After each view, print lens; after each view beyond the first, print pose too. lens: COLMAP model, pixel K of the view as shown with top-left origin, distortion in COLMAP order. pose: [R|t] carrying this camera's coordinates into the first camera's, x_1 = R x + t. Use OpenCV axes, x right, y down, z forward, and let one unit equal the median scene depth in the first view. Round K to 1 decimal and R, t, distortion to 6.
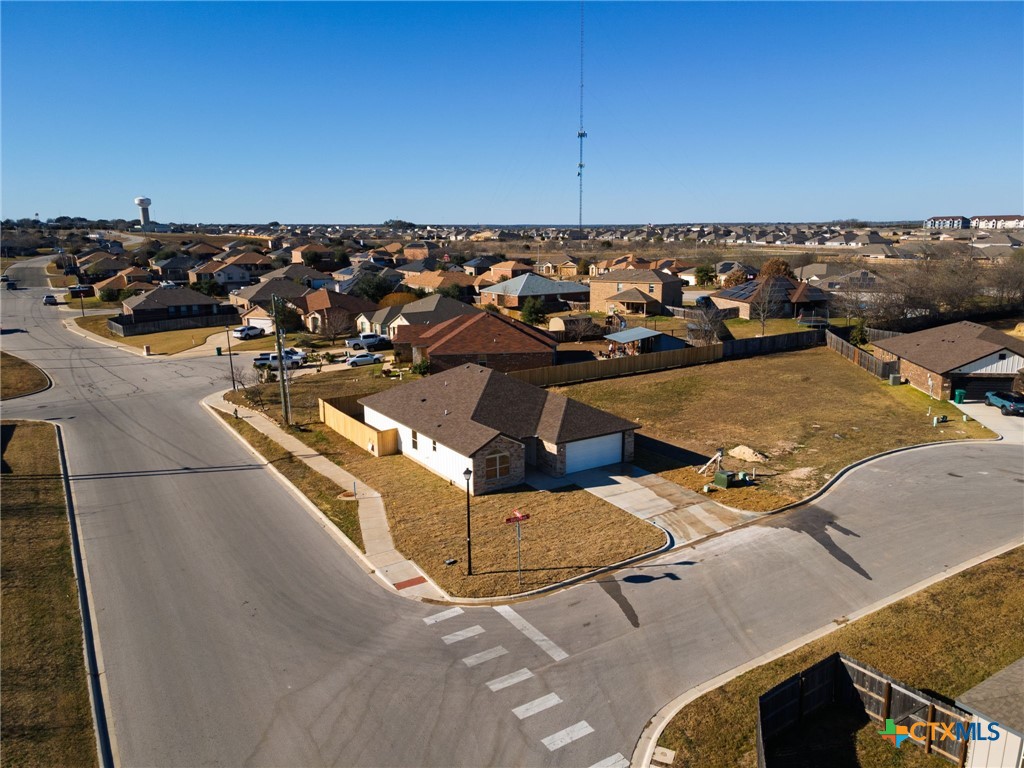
lens RADIAL K [[742.7, 0, 512.0], [0, 742.7, 384.0], [0, 0, 1]] dist [0.002770, 0.000227]
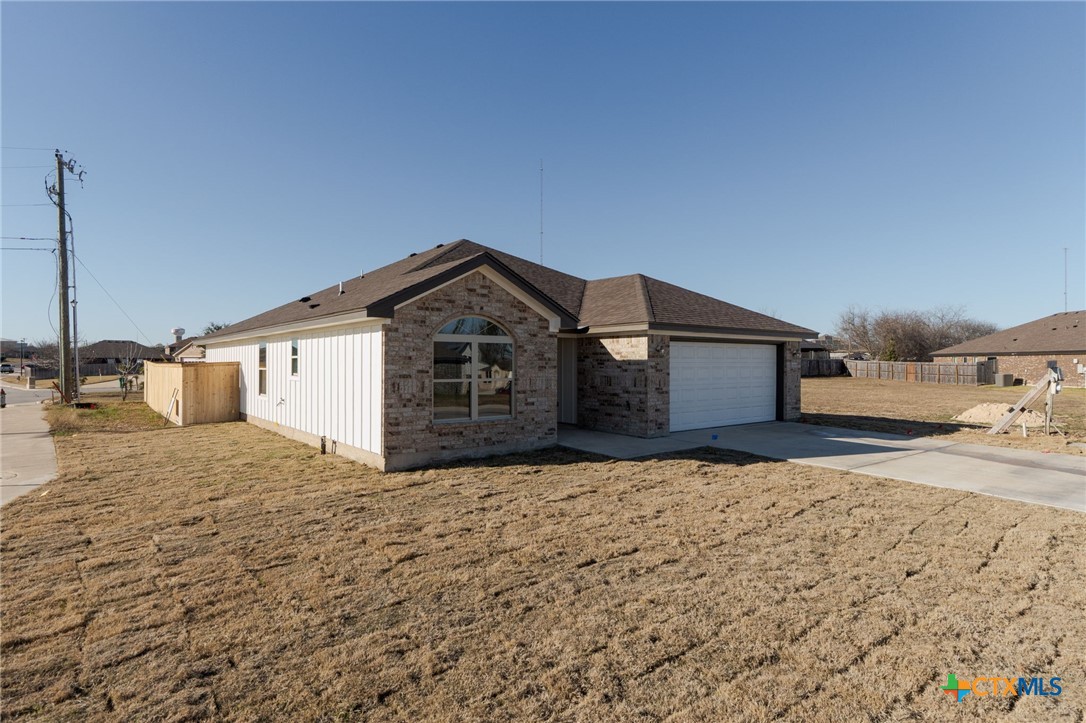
lens RADIAL K [[593.9, 0, 543.0], [0, 593.9, 361.5], [0, 0, 1]] dist [-0.004909, -0.000454]
pose [[0.994981, 0.011543, 0.099396, -0.015104], [0.008636, 0.979712, -0.200222, 0.146620], [-0.099691, 0.200076, 0.974696, 0.729985]]
